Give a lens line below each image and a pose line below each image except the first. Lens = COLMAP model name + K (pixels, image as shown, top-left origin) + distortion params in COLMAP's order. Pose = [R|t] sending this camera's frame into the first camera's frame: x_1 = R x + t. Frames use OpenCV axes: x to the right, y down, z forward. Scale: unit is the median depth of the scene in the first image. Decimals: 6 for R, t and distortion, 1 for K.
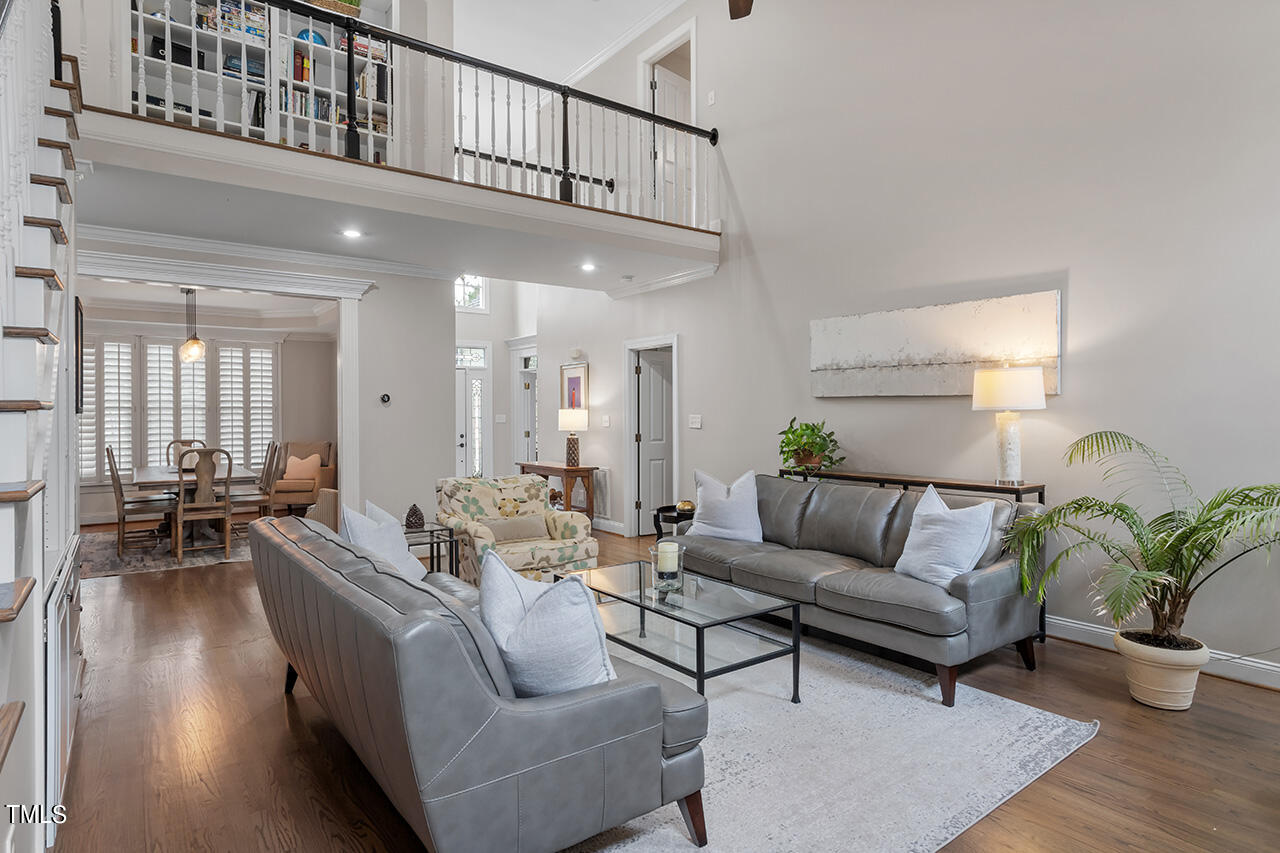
lens RADIAL K [[704.3, 0, 639.8], [0, 704.3, 416.6], [0, 0, 1]] dist [0.001449, 0.000298]
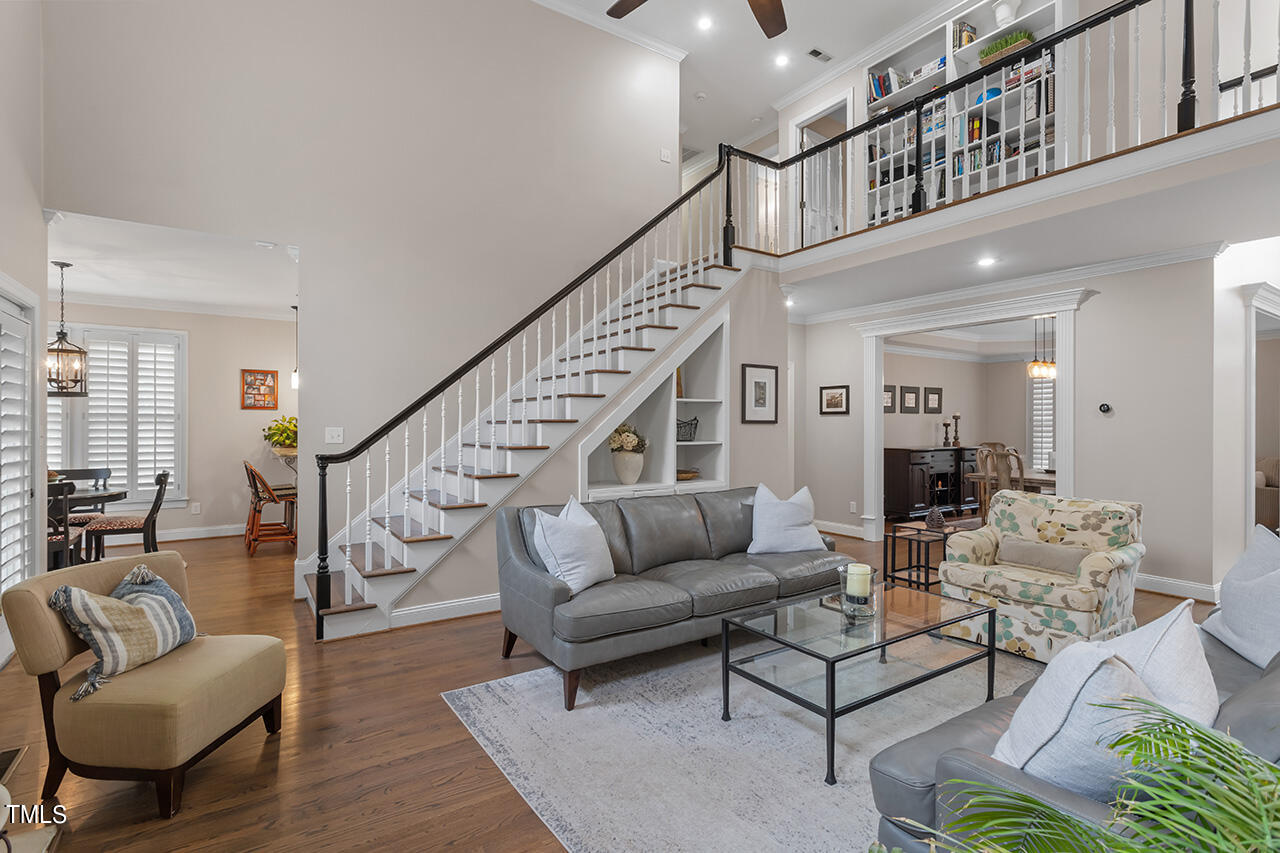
lens RADIAL K [[615.2, 0, 641.5], [0, 615.2, 420.4], [0, 0, 1]] dist [0.003433, 0.000854]
pose [[-0.045635, -0.001477, -0.998957, 0.592312], [-0.007891, 0.999968, -0.001118, -0.005117], [0.998927, 0.007832, -0.045646, 0.512114]]
